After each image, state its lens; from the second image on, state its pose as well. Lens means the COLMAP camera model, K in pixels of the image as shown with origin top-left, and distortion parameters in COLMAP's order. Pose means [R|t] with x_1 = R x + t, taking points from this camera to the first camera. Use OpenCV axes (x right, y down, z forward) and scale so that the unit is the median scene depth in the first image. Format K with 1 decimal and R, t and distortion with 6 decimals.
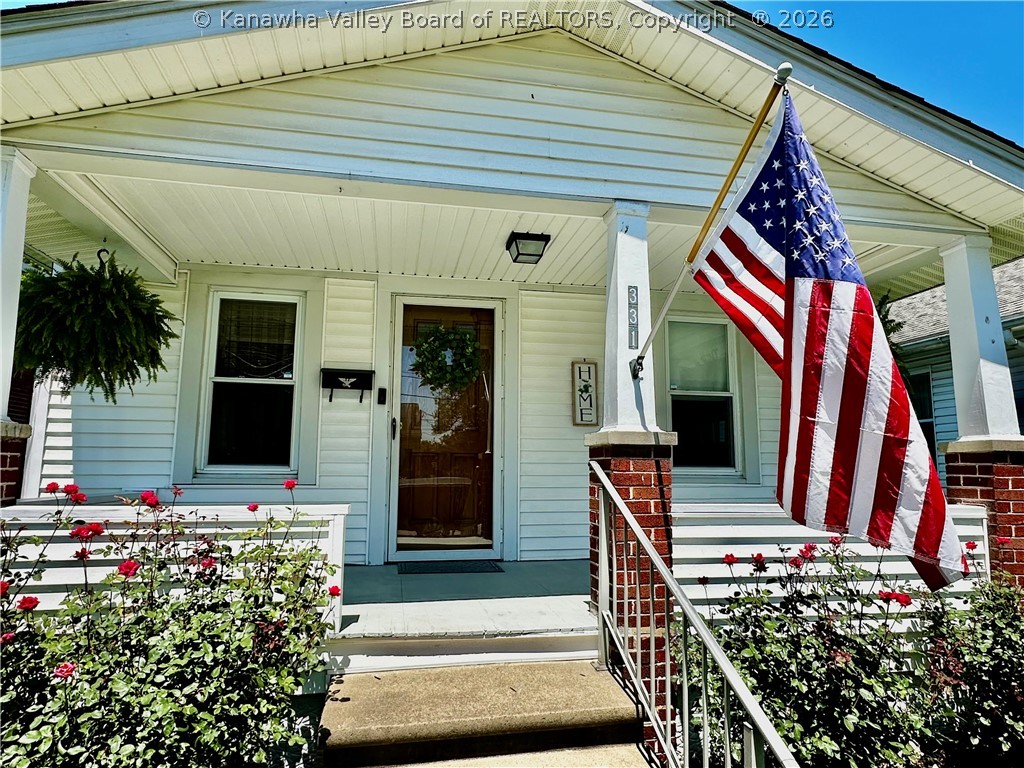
lens RADIAL K [[631.3, 0, 512.0], [0, 631.3, 384.0], [0, 0, 1]] dist [0.001539, 0.001633]
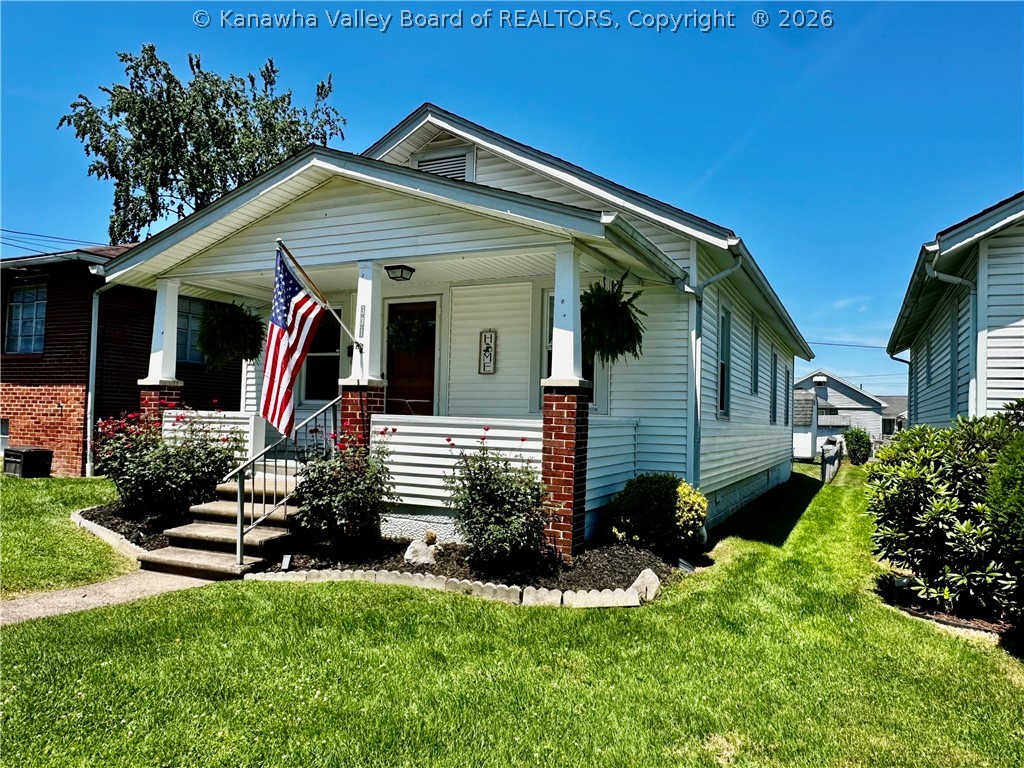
lens RADIAL K [[728.6, 0, 512.6], [0, 728.6, 375.9], [0, 0, 1]] dist [0.001754, 0.000571]
pose [[0.807121, -0.022373, -0.589962, 1.275267], [0.063818, 0.996733, 0.049509, -0.012443], [0.586927, -0.077610, 0.805911, -0.385346]]
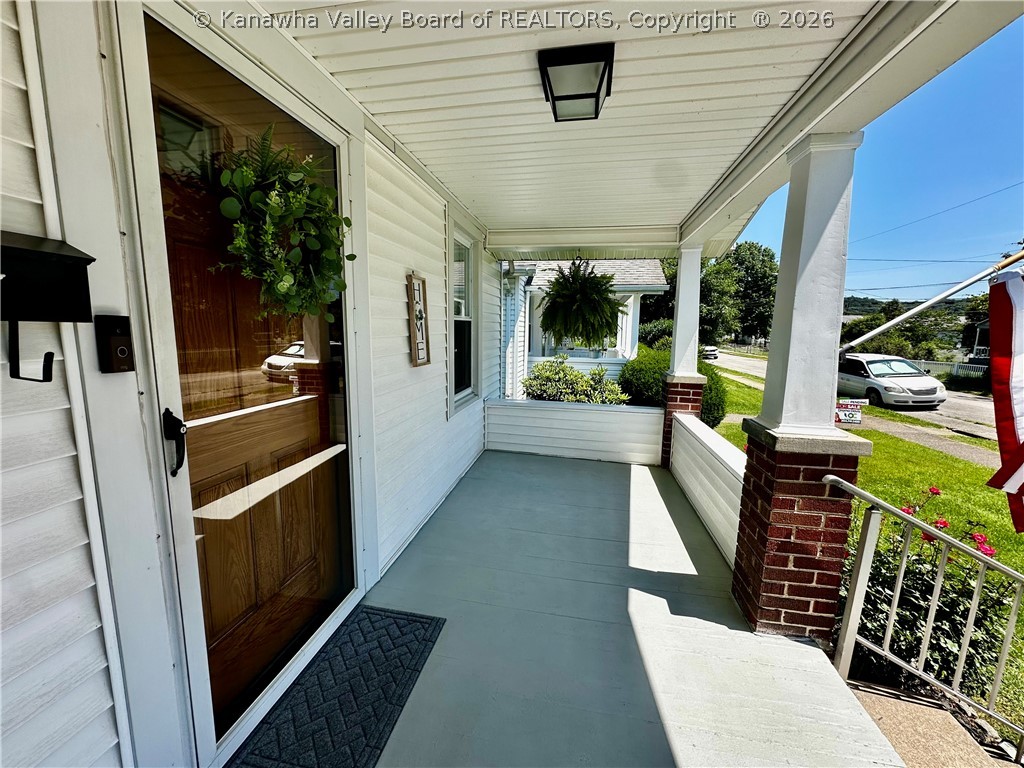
lens RADIAL K [[408.2, 0, 510.8], [0, 408.2, 383.1], [0, 0, 1]] dist [-0.001651, 0.000031]
pose [[0.366202, -0.130698, 0.921311, -0.314556], [-0.143229, 0.970371, 0.194588, -0.024142], [-0.919446, -0.203217, 0.336632, 0.788314]]
